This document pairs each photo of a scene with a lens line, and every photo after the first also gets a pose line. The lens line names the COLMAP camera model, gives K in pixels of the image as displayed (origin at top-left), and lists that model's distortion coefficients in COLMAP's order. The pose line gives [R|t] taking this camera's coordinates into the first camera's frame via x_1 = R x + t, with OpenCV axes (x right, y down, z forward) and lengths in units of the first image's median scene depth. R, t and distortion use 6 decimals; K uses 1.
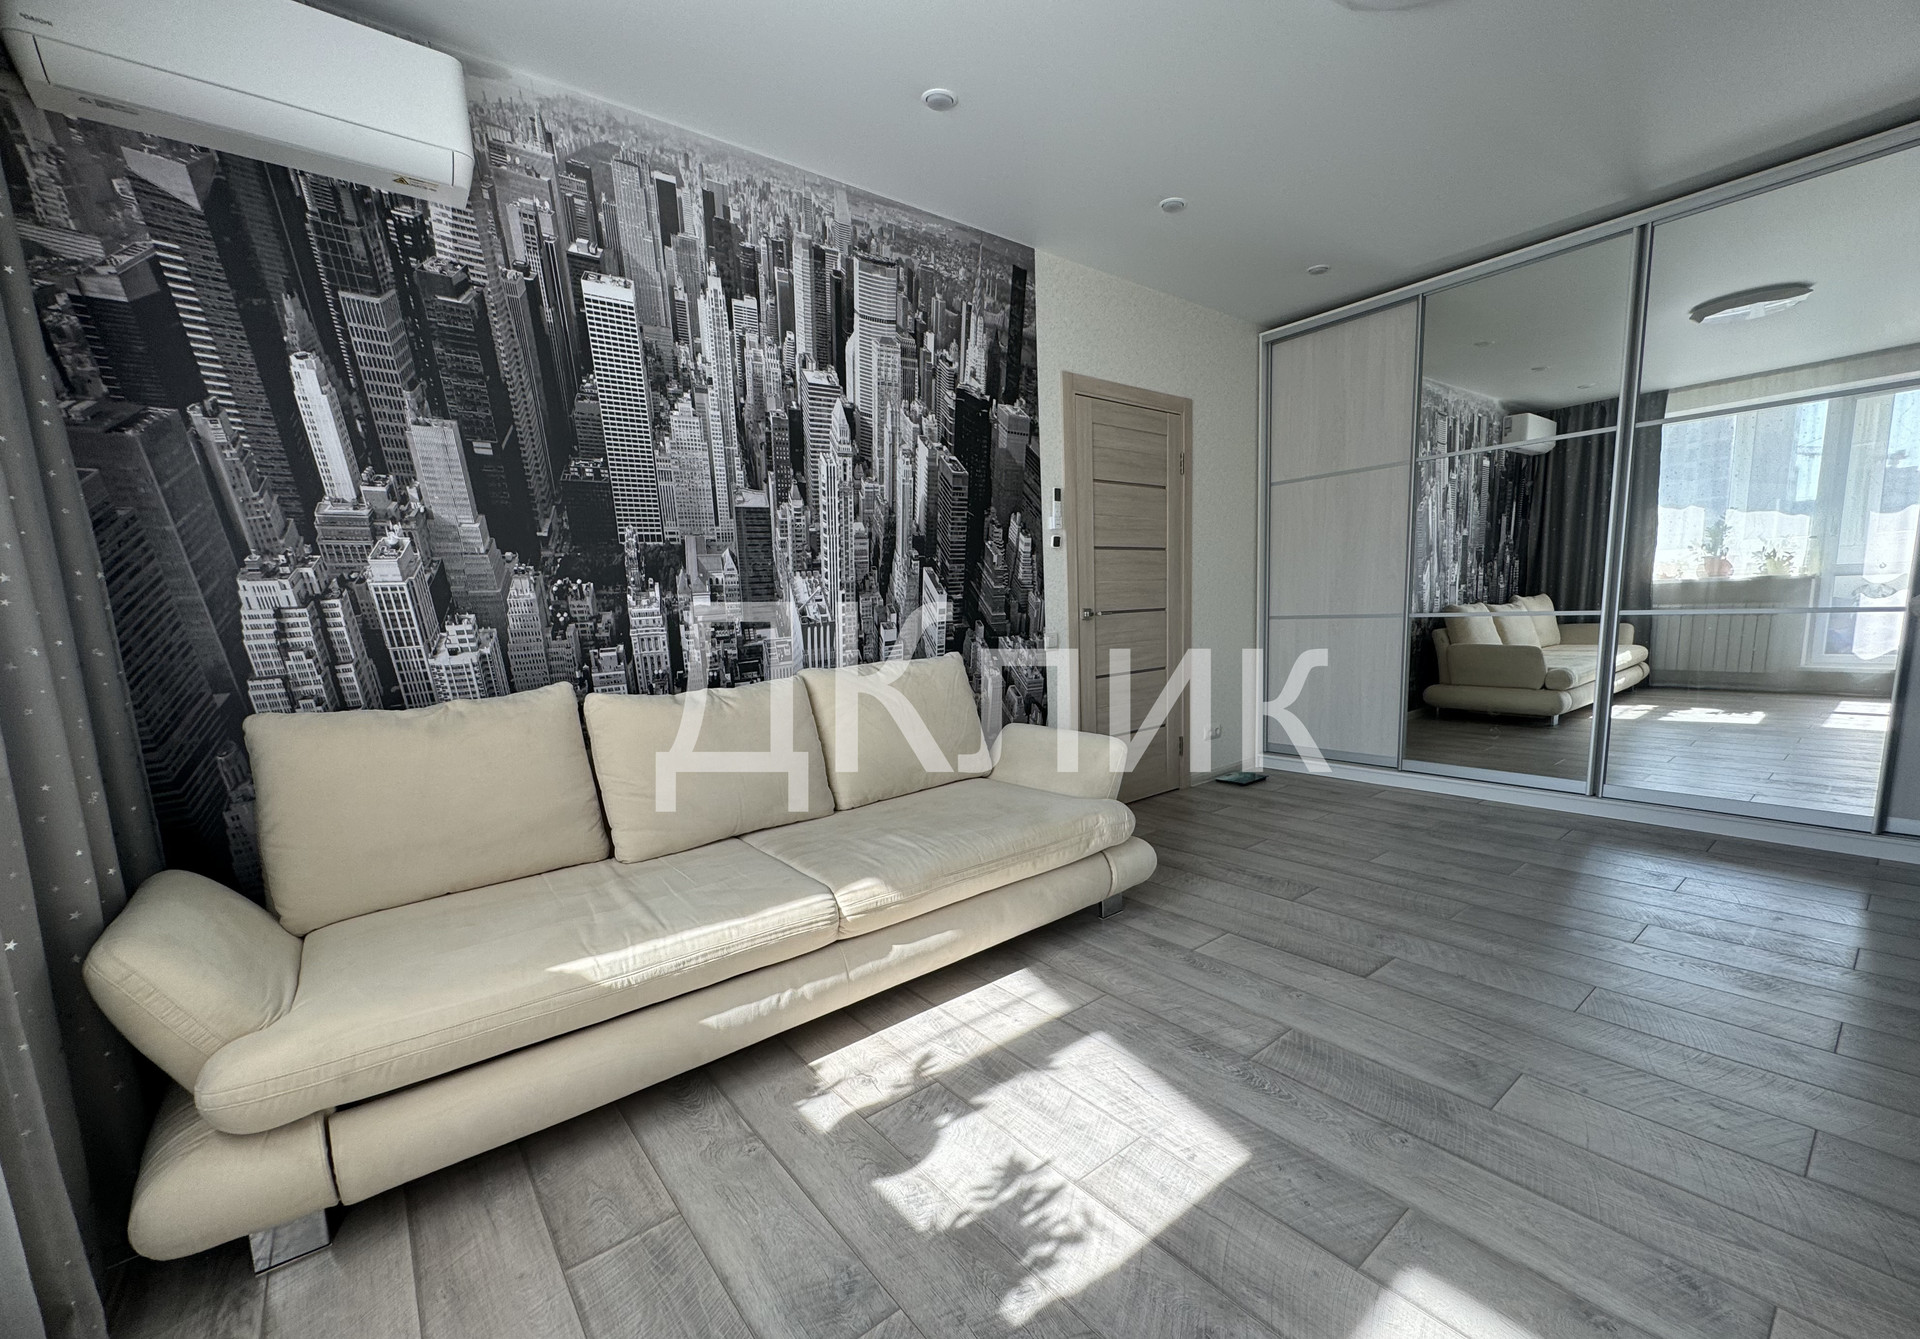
lens RADIAL K [[762.3, 0, 965.2], [0, 762.3, 721.3], [0, 0, 1]] dist [-0.000567, -0.000081]
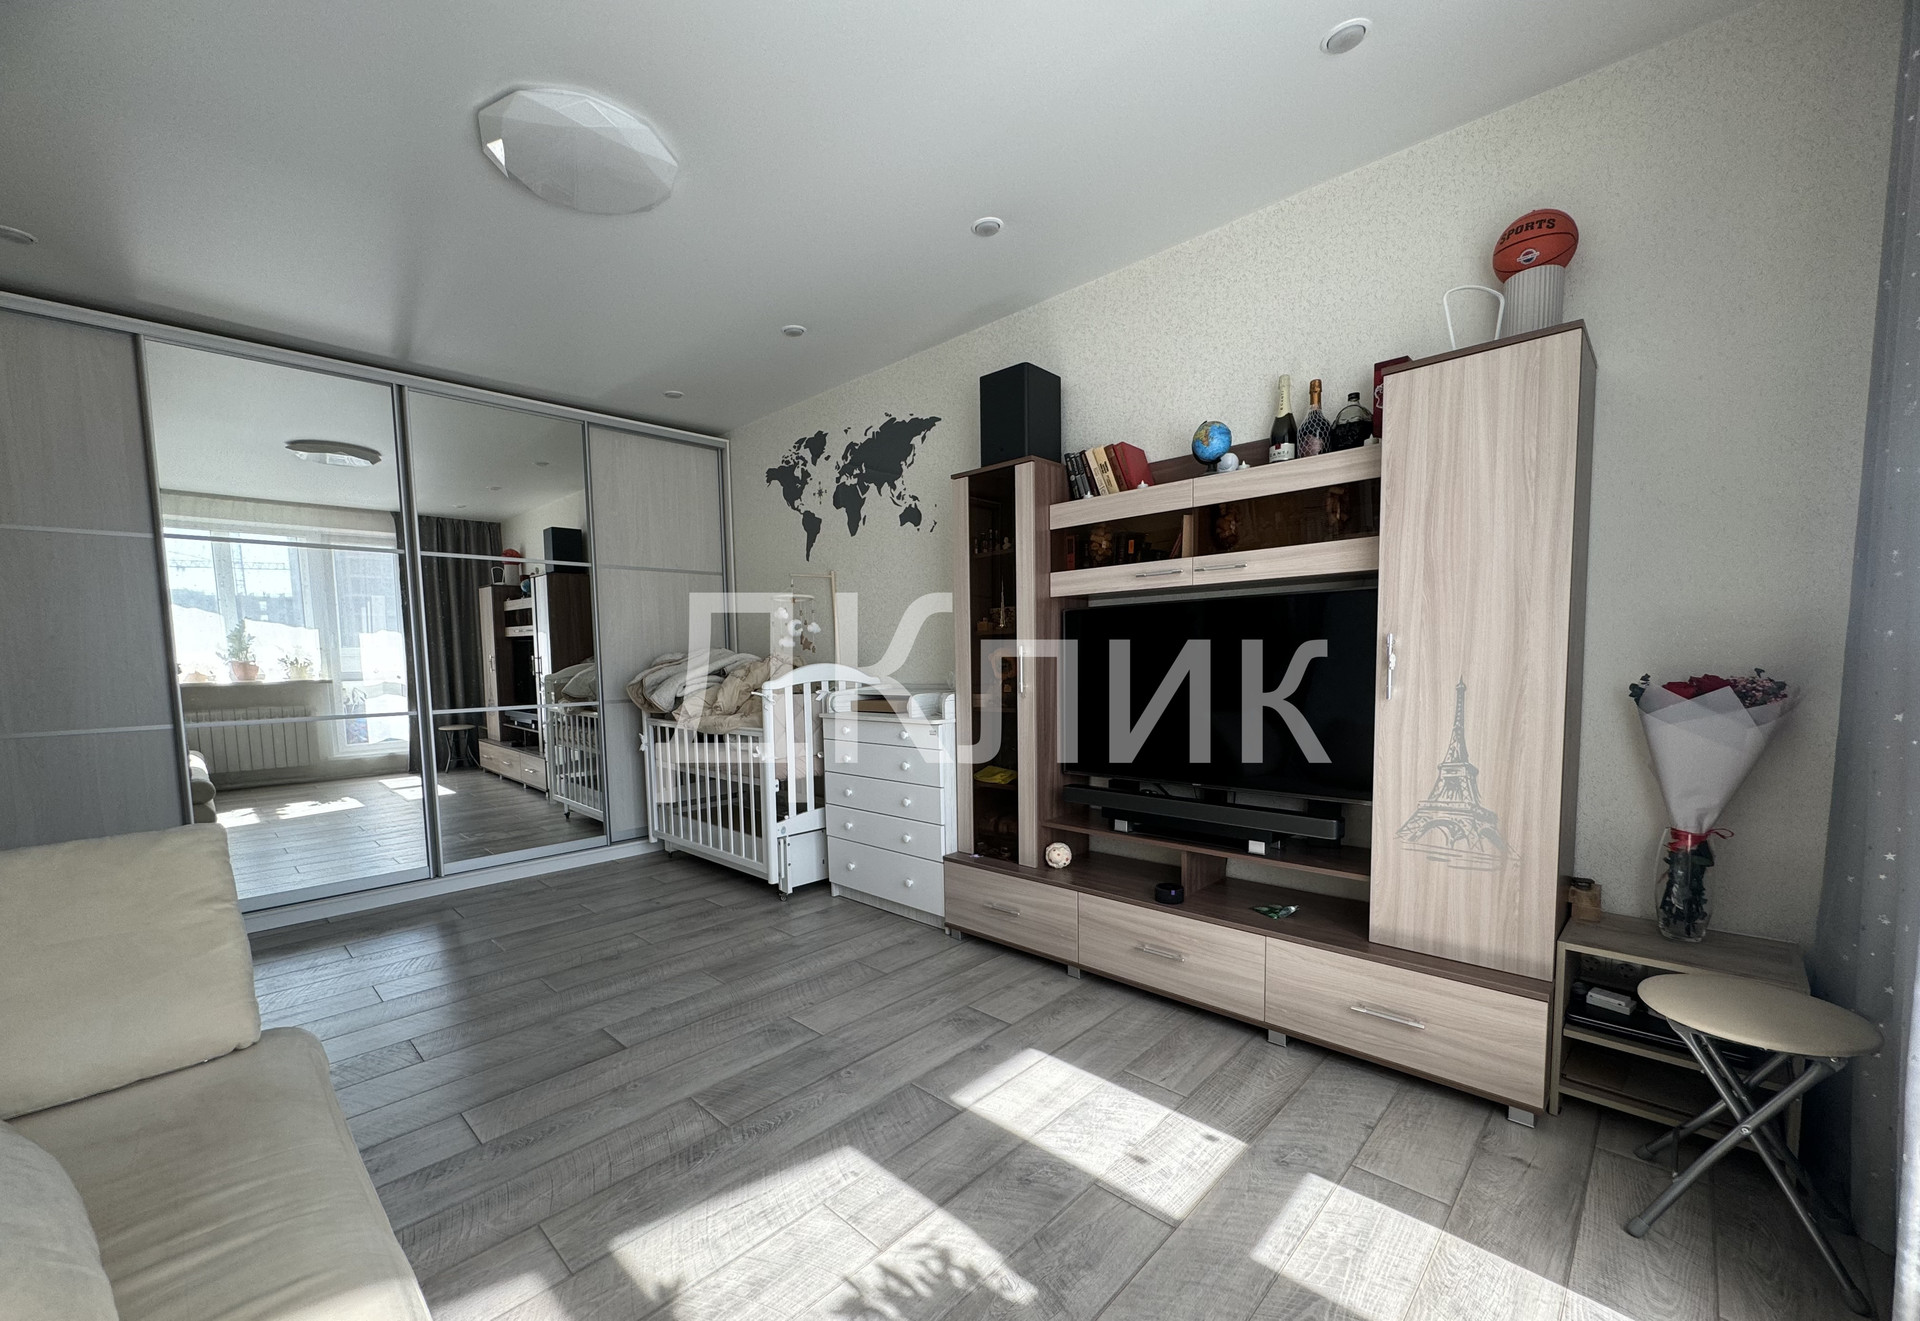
lens RADIAL K [[778.7, 0, 960.0], [0, 778.7, 660.5], [0, 0, 1]] dist [0.000643, 0.000061]
pose [[-0.135832, 0.041588, 0.989859, -0.859335], [0.170265, 0.985233, -0.018029, -0.130971], [-0.975992, 0.166089, -0.140907, 0.829916]]
